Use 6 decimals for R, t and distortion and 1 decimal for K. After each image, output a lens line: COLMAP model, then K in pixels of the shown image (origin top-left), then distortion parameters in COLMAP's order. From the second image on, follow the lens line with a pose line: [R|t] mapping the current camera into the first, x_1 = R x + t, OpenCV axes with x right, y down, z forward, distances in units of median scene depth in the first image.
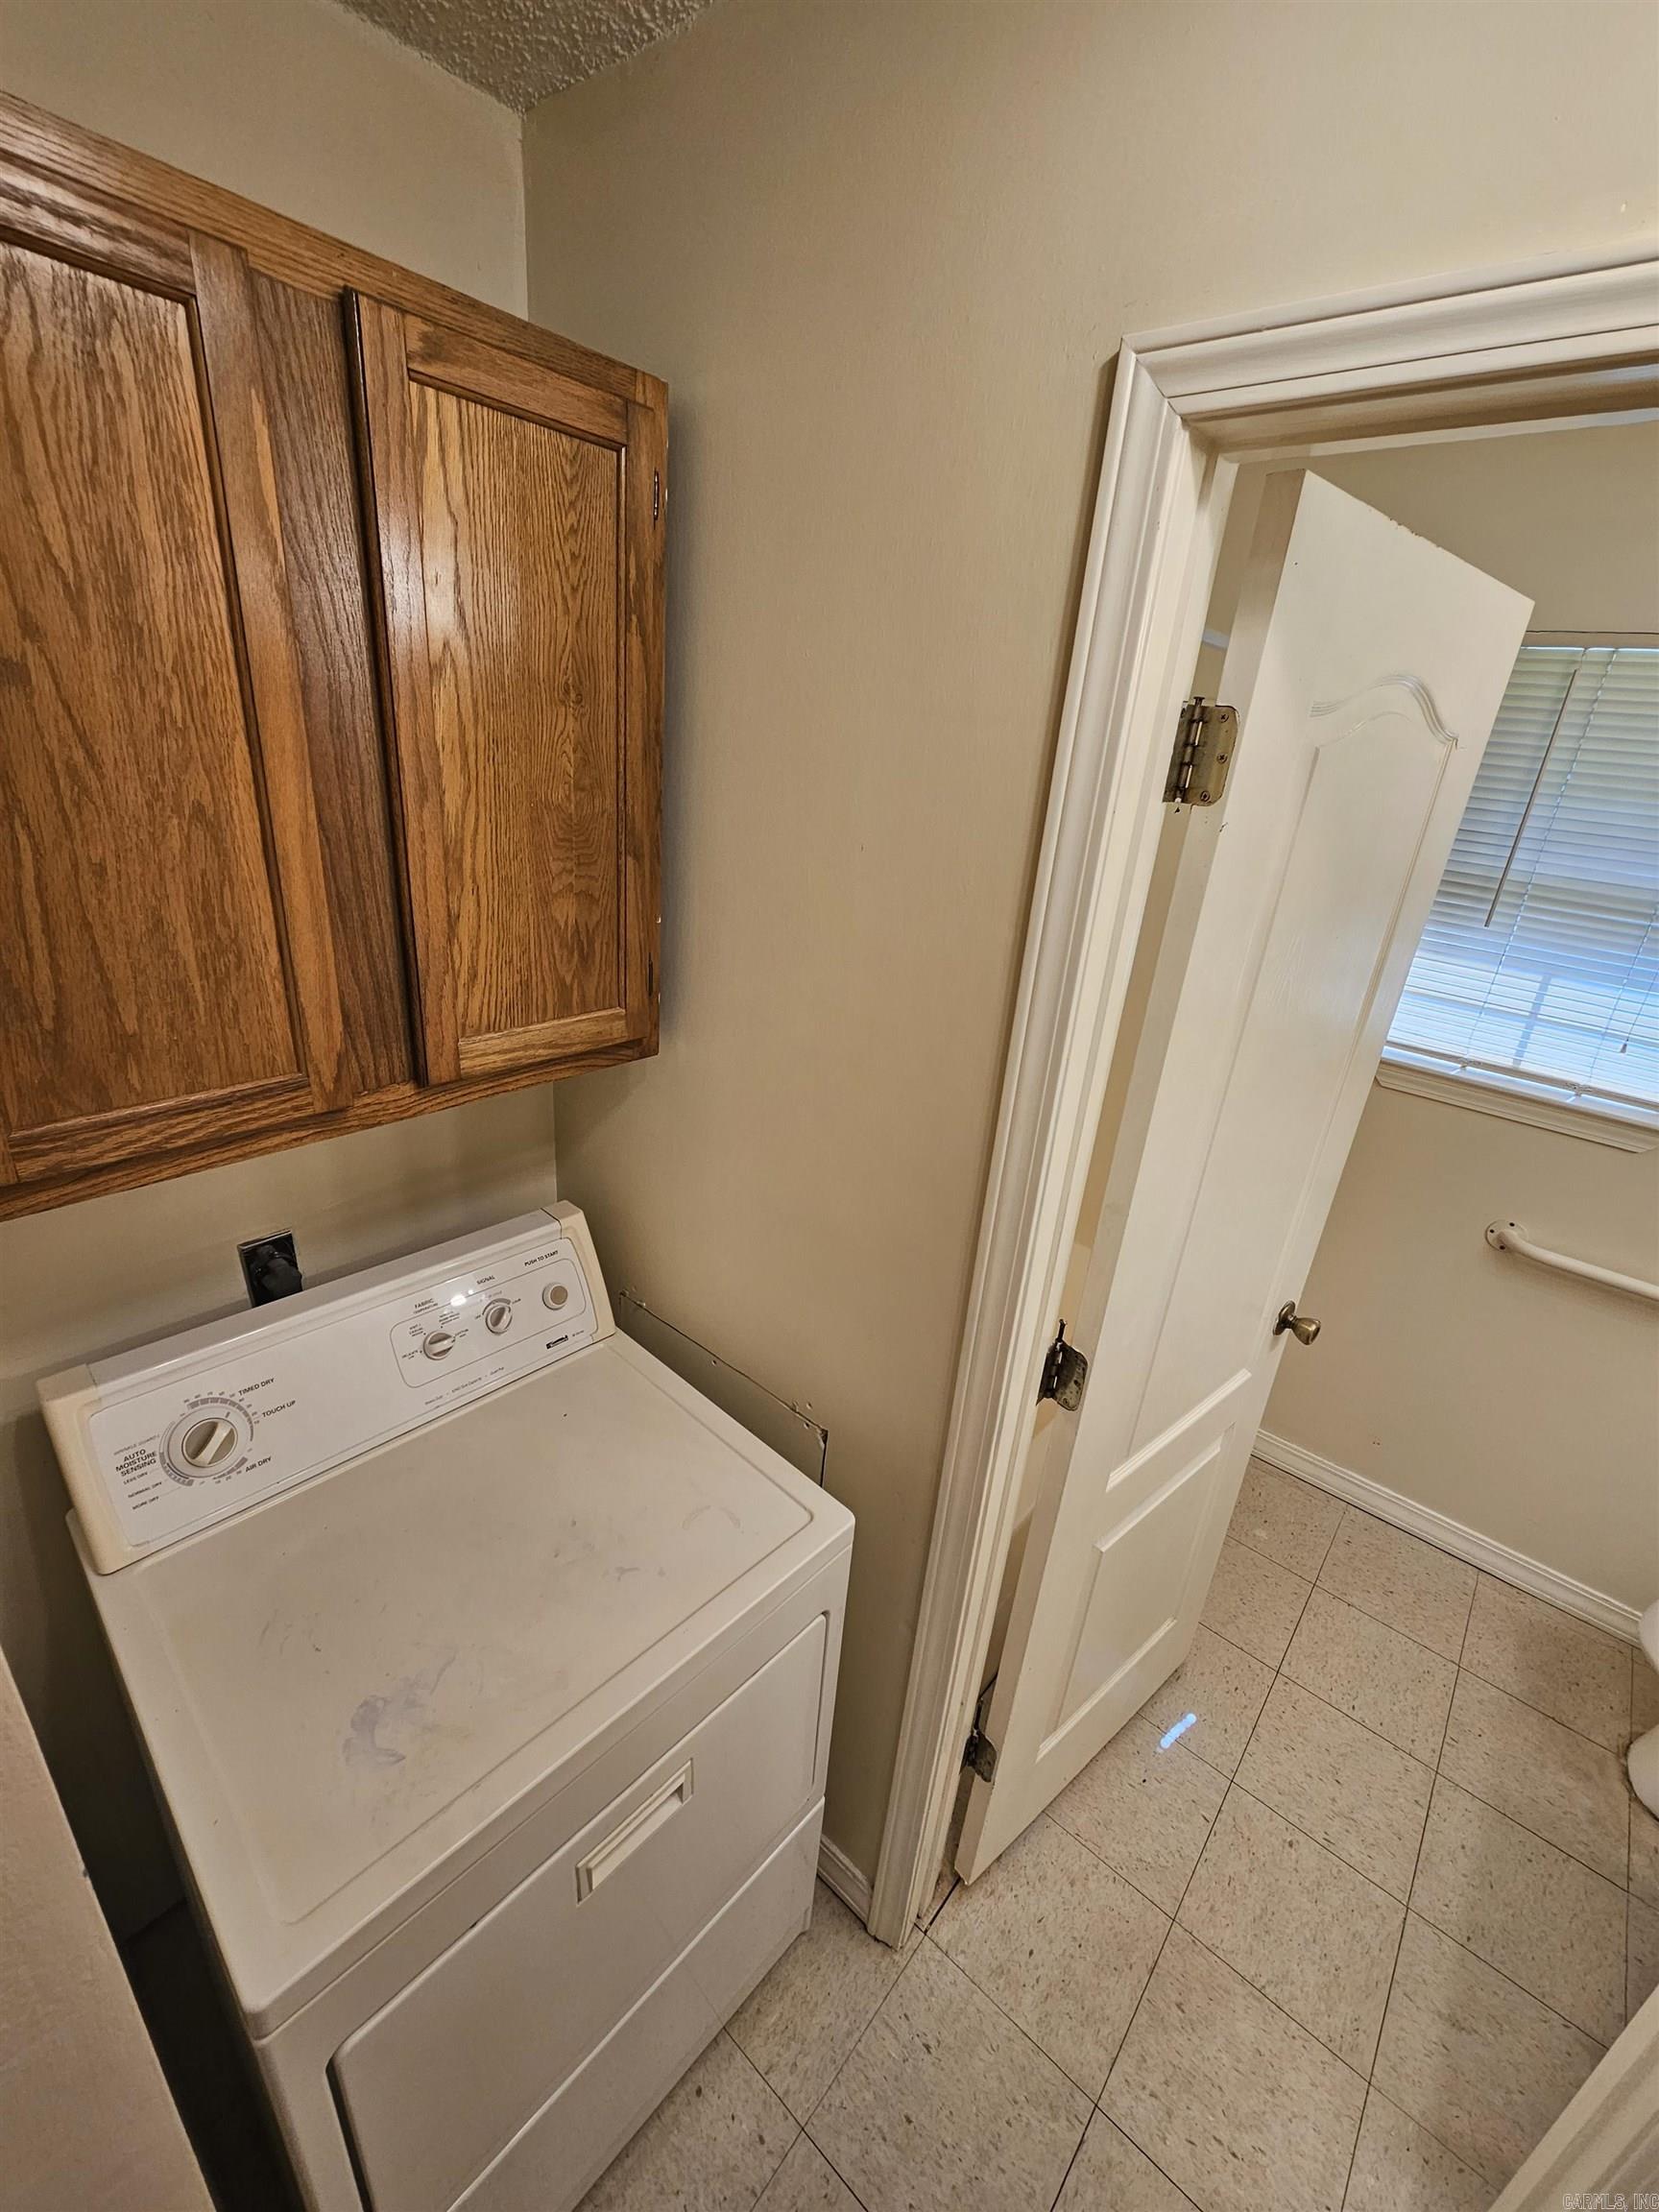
lens RADIAL K [[888.3, 0, 829.5], [0, 888.3, 1106.0], [0, 0, 1]] dist [-0.007577, 0.000580]
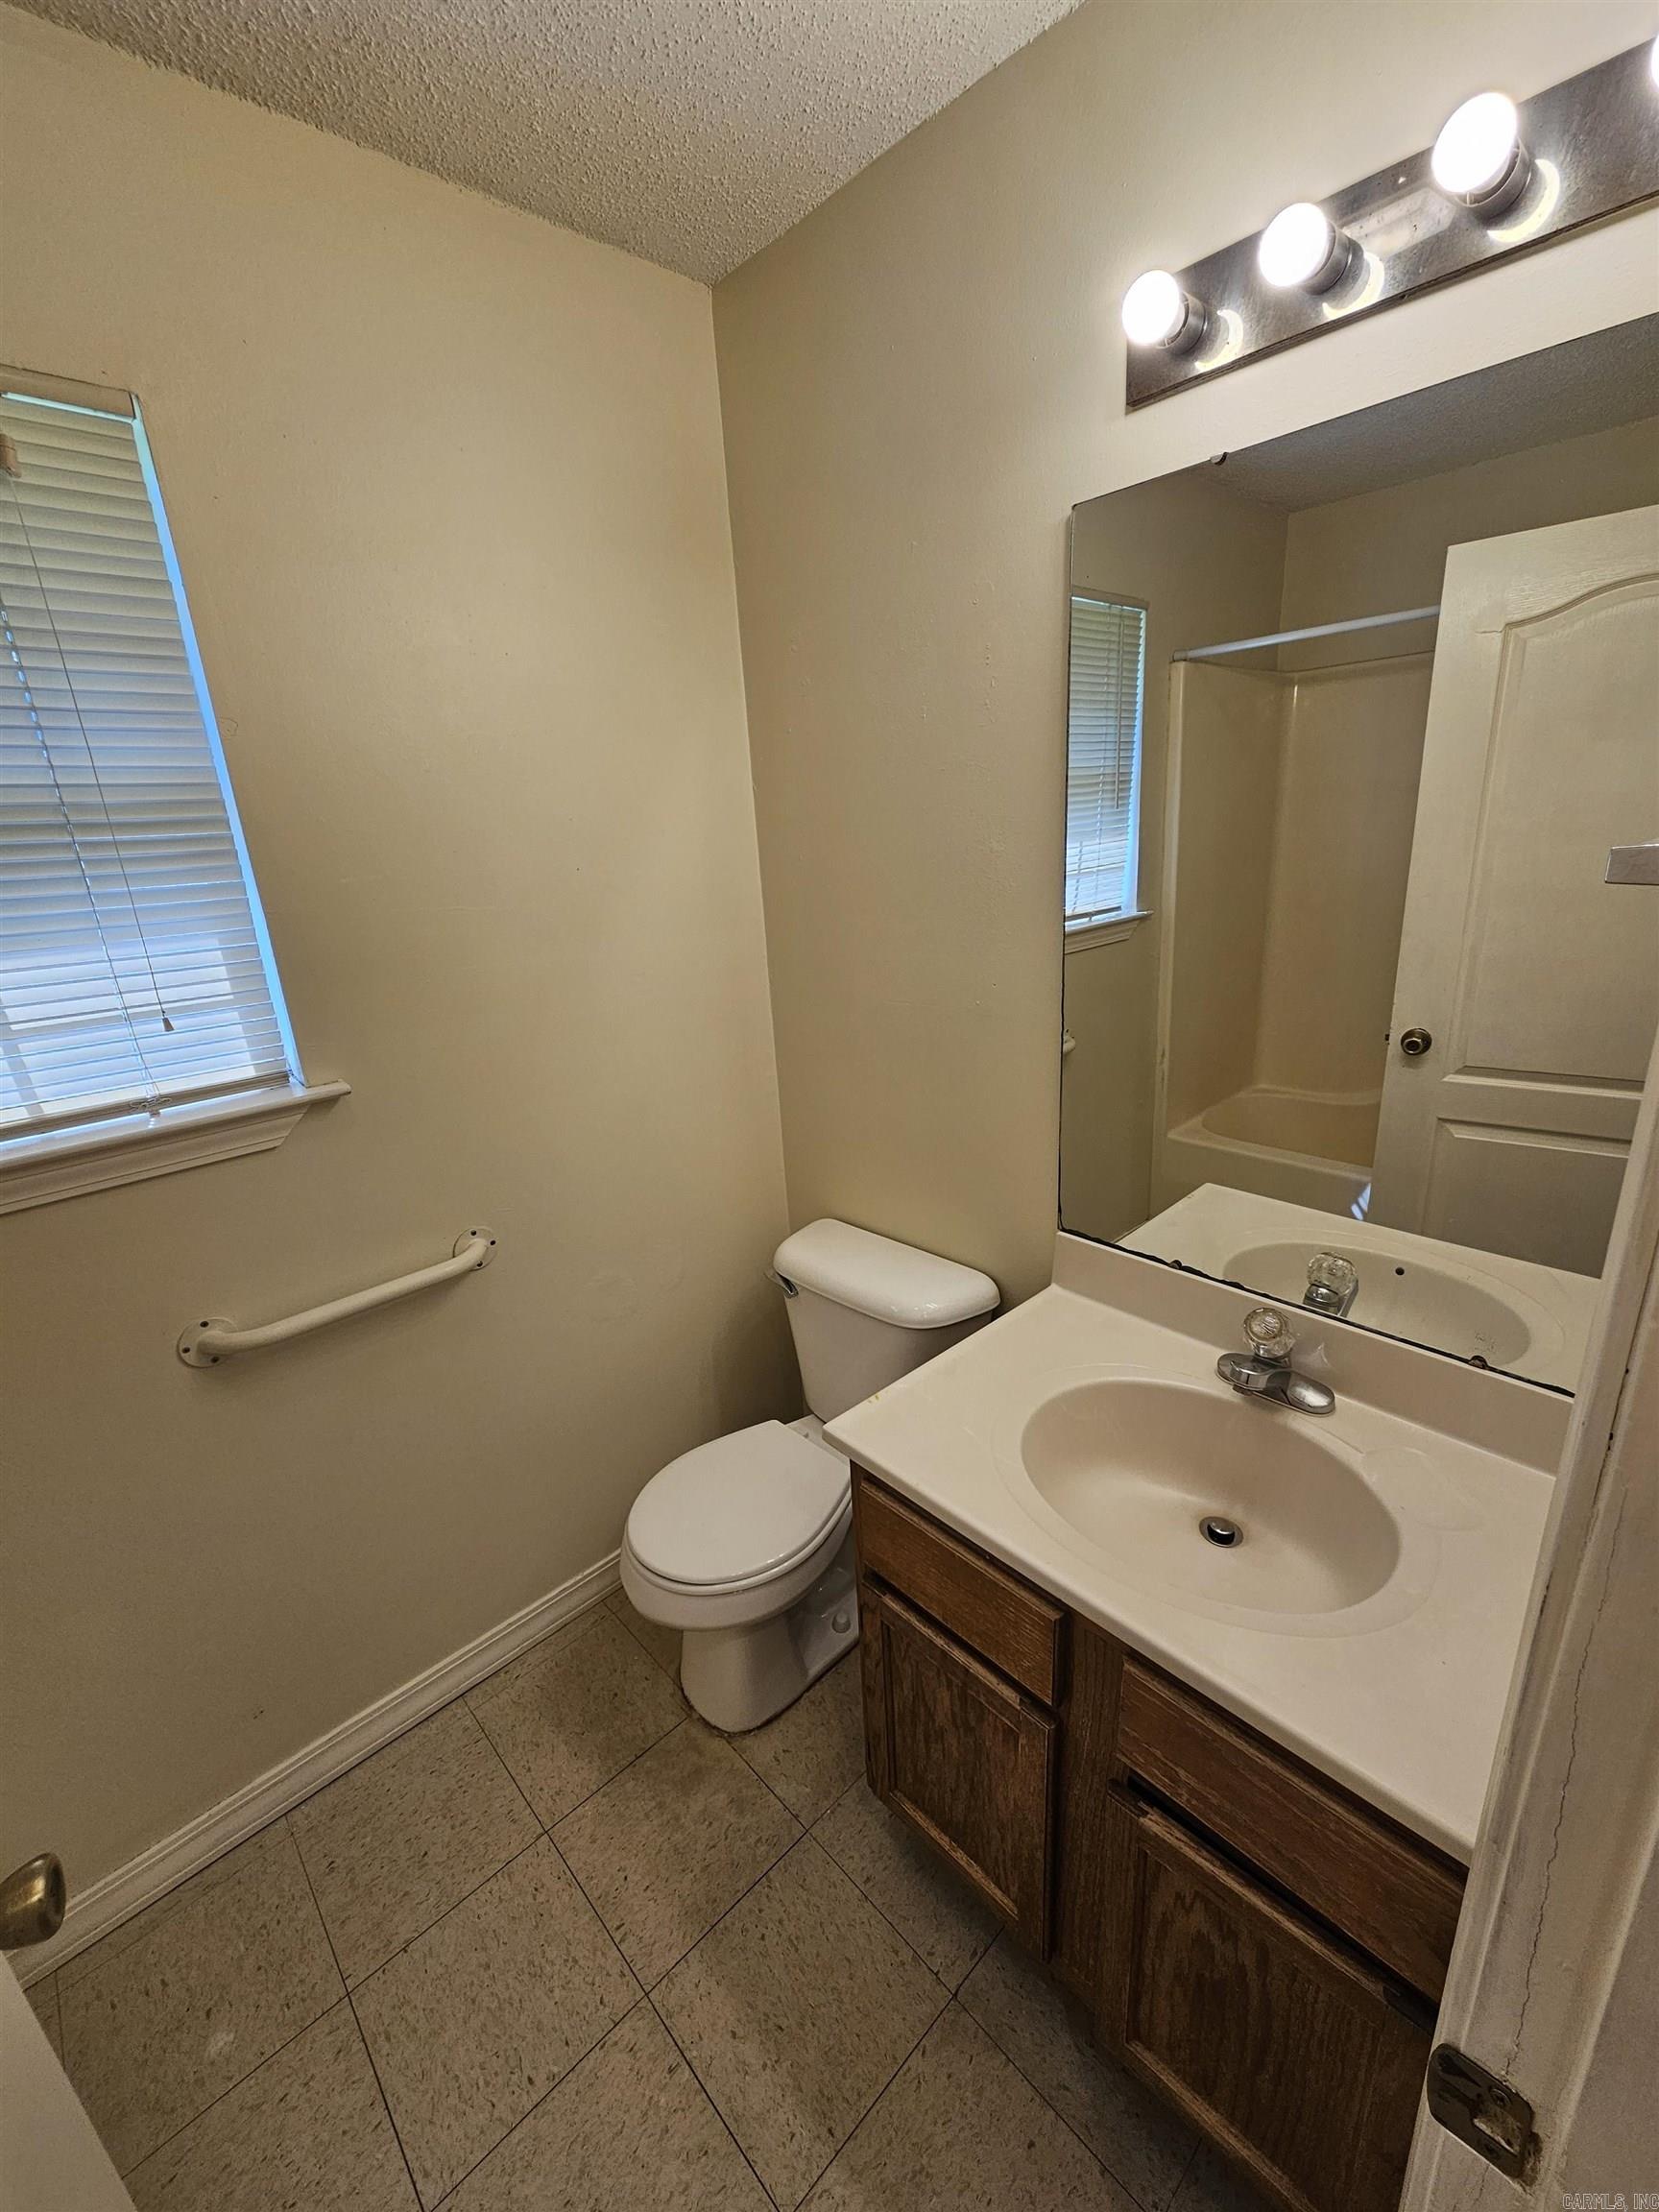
lens RADIAL K [[888.3, 0, 829.5], [0, 888.3, 1106.0], [0, 0, 1]] dist [-0.007577, 0.000580]
pose [[0.087702, -0.374535, 0.923056, 0.287248], [0.435567, 0.847770, 0.302603, 0.002112], [-0.895874, 0.375514, 0.237486, 0.394317]]
